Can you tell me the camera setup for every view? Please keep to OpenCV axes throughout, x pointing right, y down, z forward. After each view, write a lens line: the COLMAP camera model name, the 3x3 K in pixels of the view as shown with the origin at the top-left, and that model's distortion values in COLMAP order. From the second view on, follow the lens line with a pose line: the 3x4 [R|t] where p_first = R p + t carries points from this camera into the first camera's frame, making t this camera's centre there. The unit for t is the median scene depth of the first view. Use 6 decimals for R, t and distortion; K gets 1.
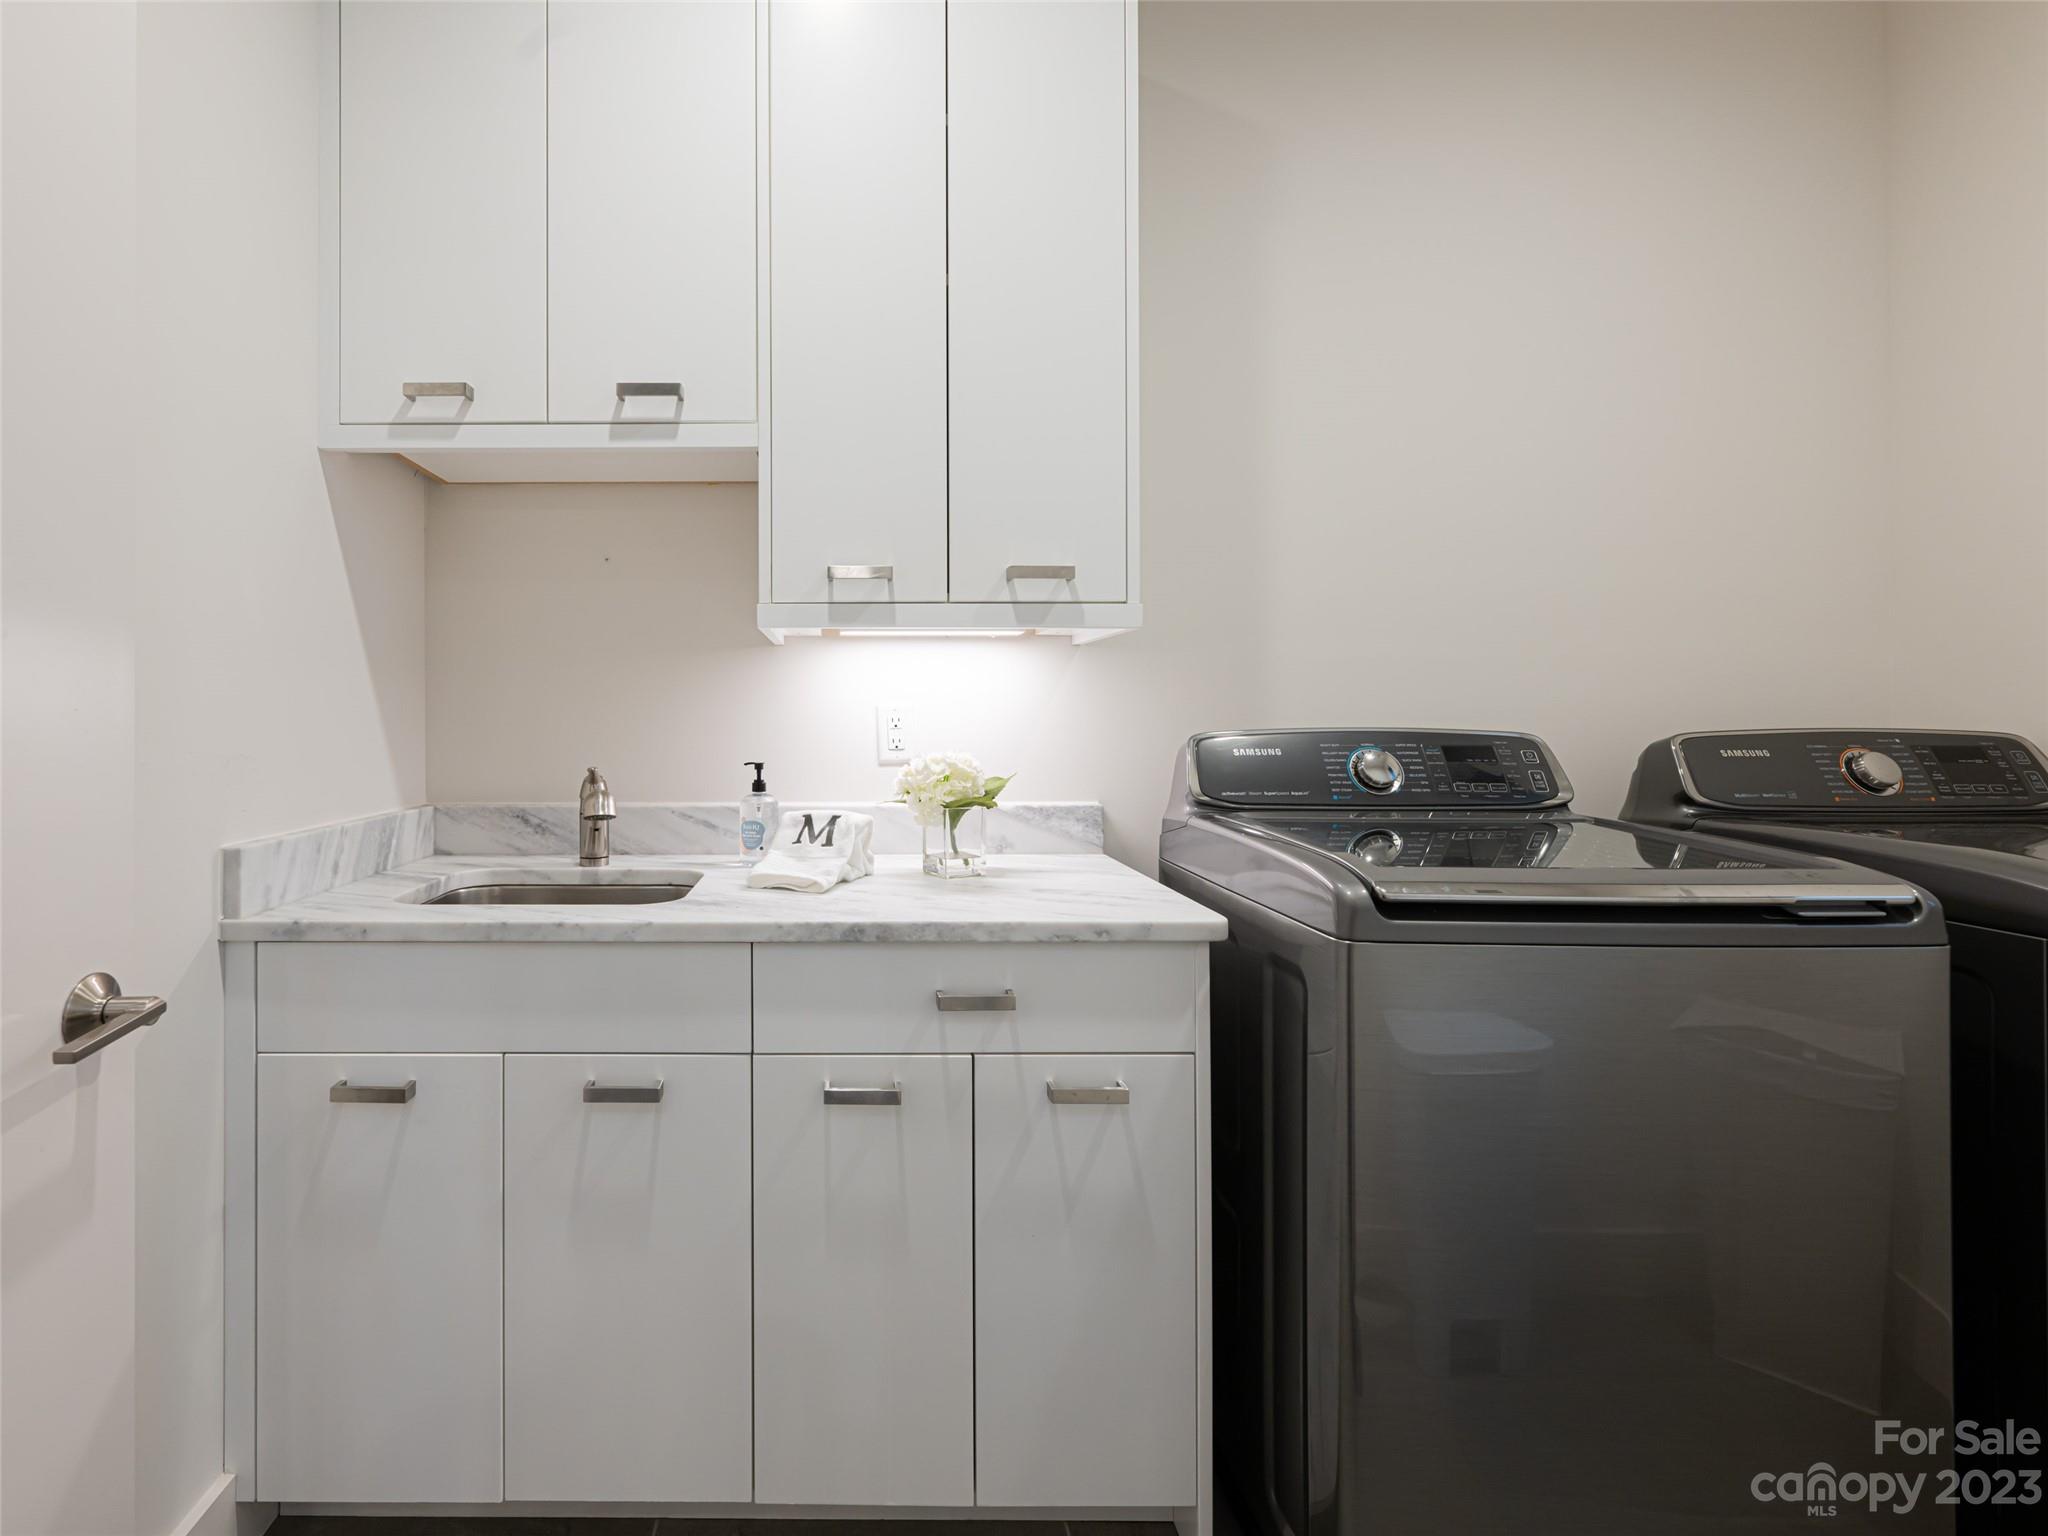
lens RADIAL K [[821.9, 0, 905.6], [0, 821.9, 715.6], [0, 0, 1]] dist [-0.000335, -0.000006]
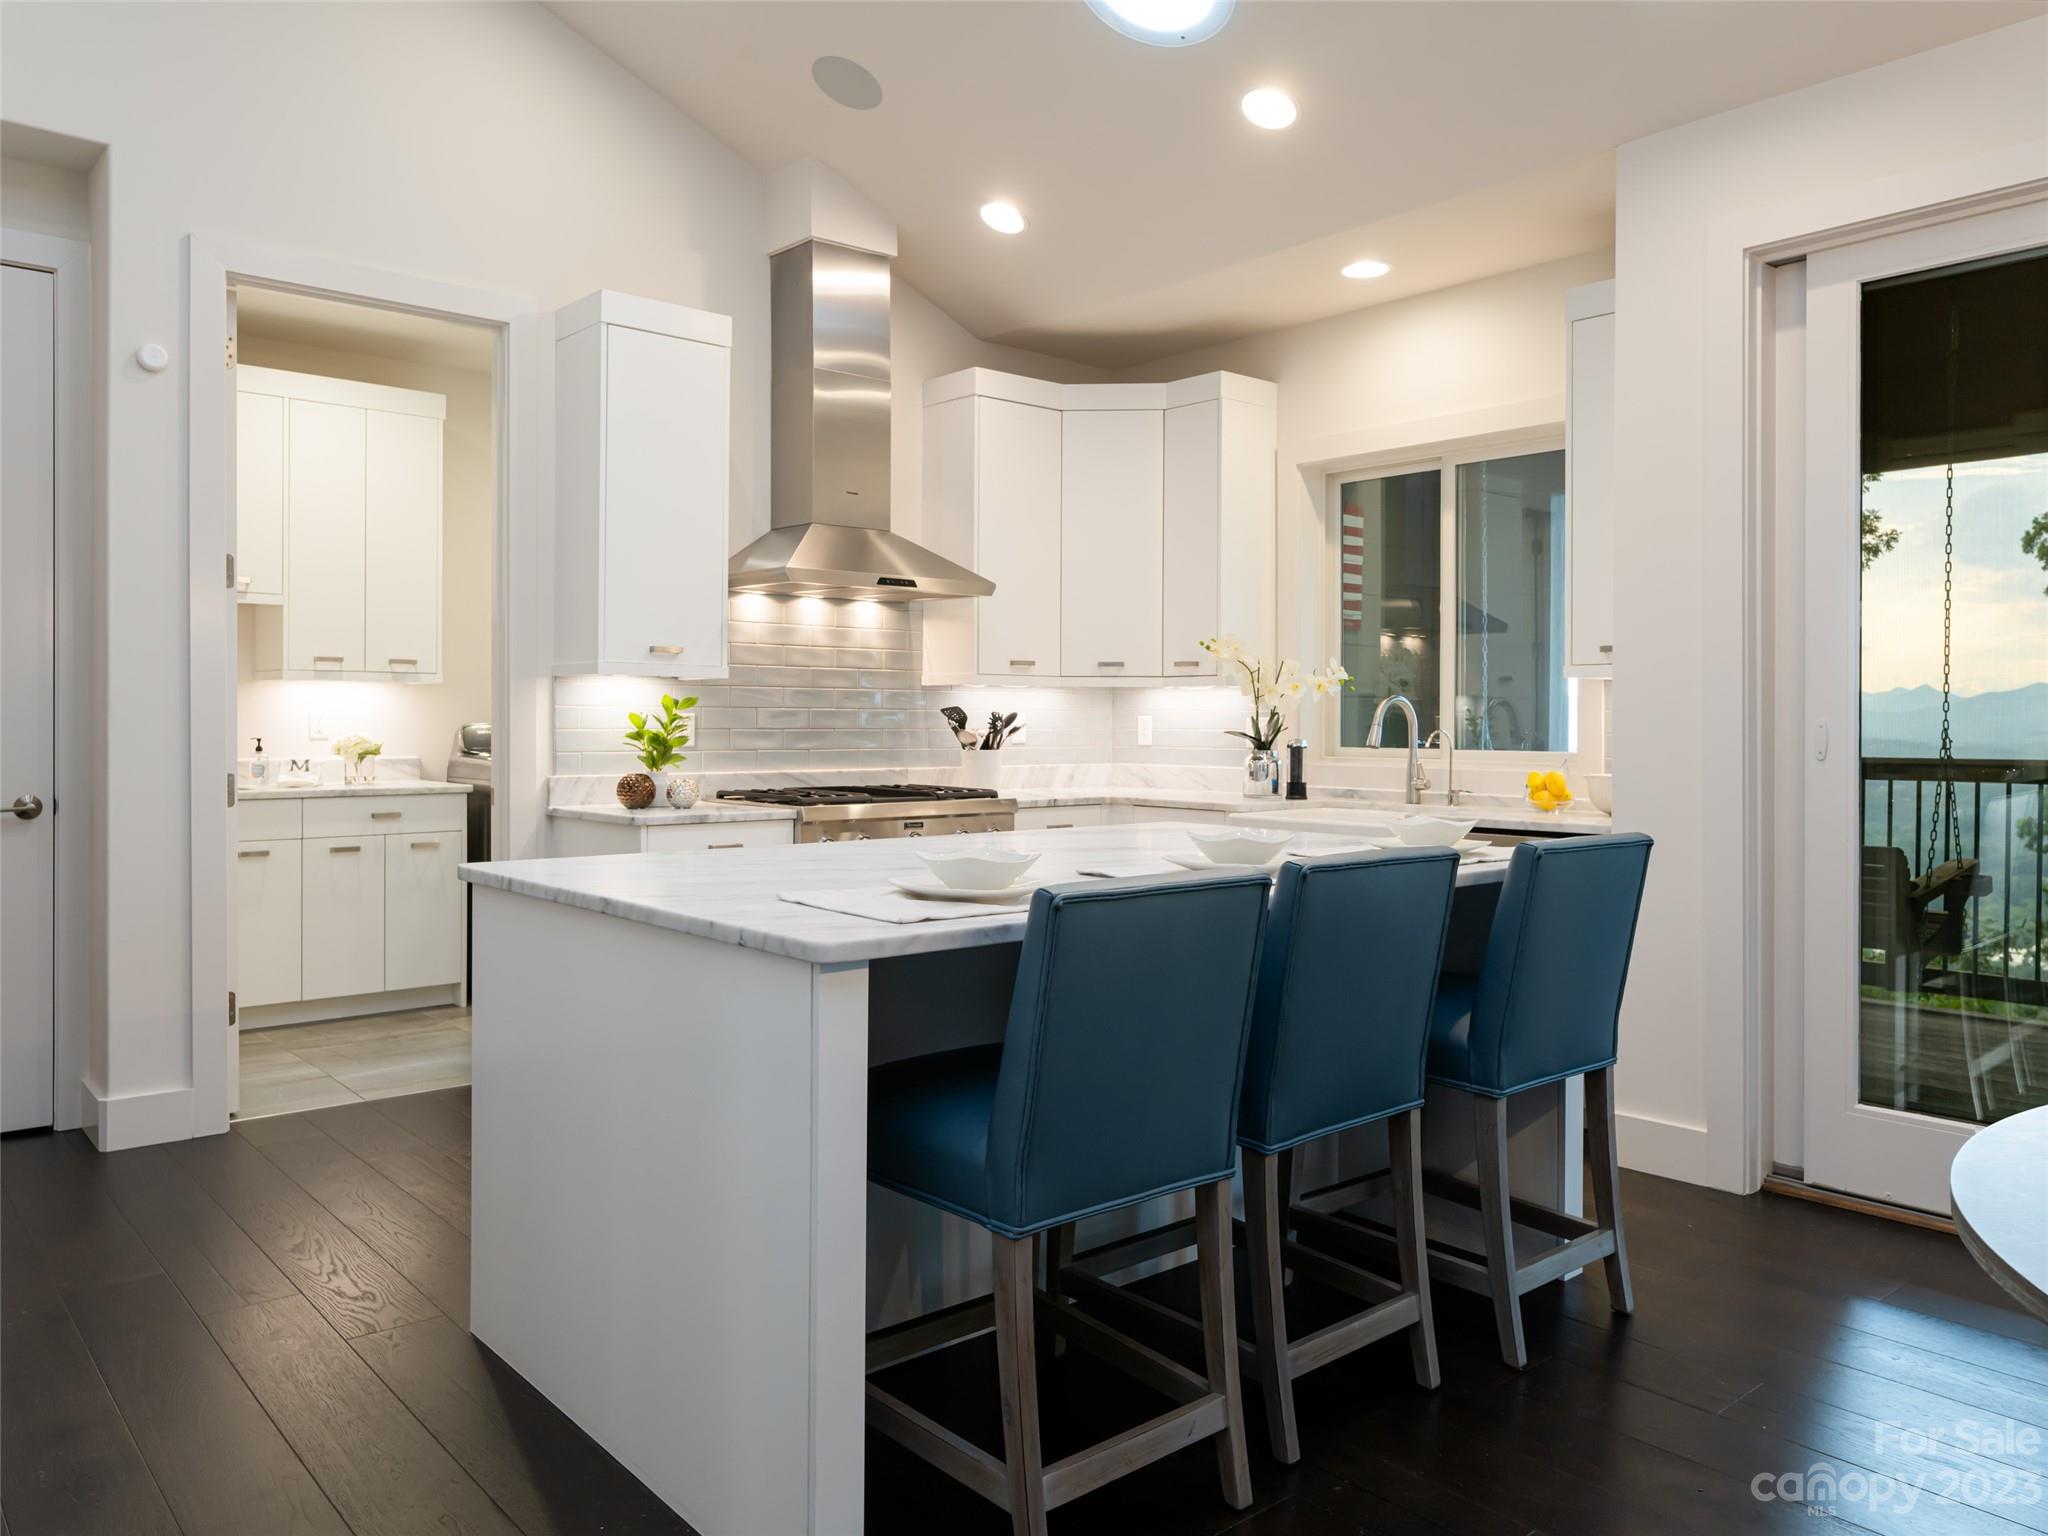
lens RADIAL K [[1440.4, 0, 989.0], [0, 1440.4, 711.2], [0, 0, 1]] dist [-0.010546, 0.008954]
pose [[0.766158, 0.010439, 0.642567, -1.302530], [-0.009284, 0.999944, -0.005174, -0.012942], [-0.642585, -0.002002, 0.766212, -3.574222]]
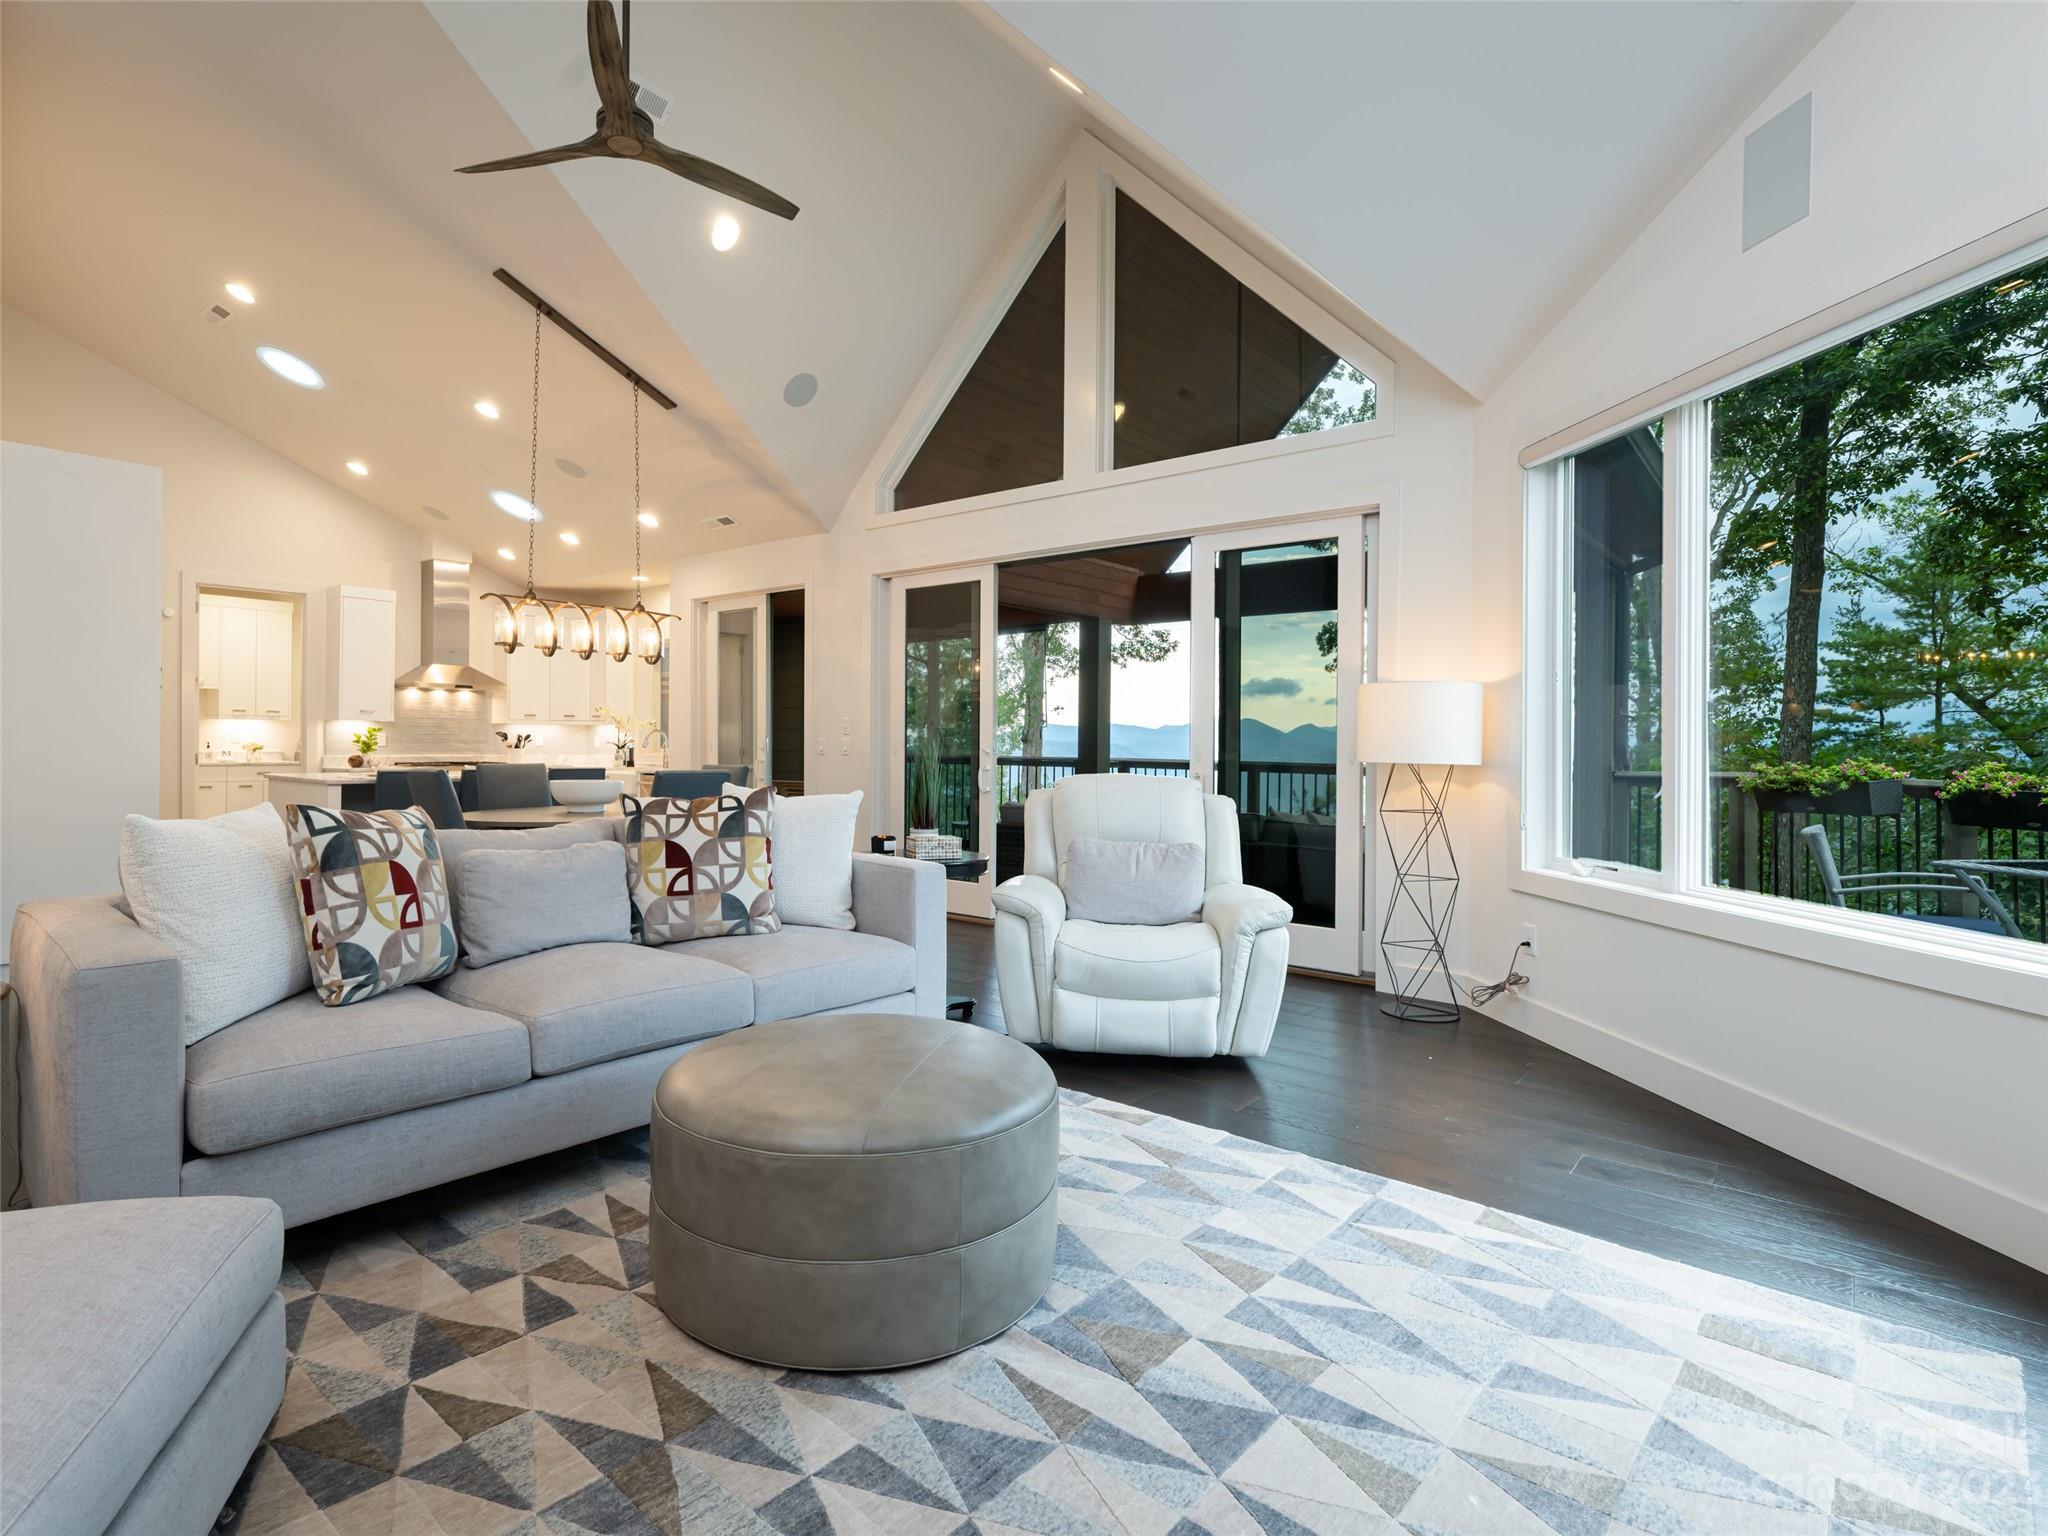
lens RADIAL K [[1029.3, 0, 977.1], [0, 1029.3, 744.5], [0, 0, 1]] dist [-0.001002, -0.000223]
pose [[0.649966, 0.007743, 0.759924, -2.308639], [-0.016533, 0.999856, 0.003953, -0.041795], [-0.759784, -0.015133, 0.650000, -8.189707]]
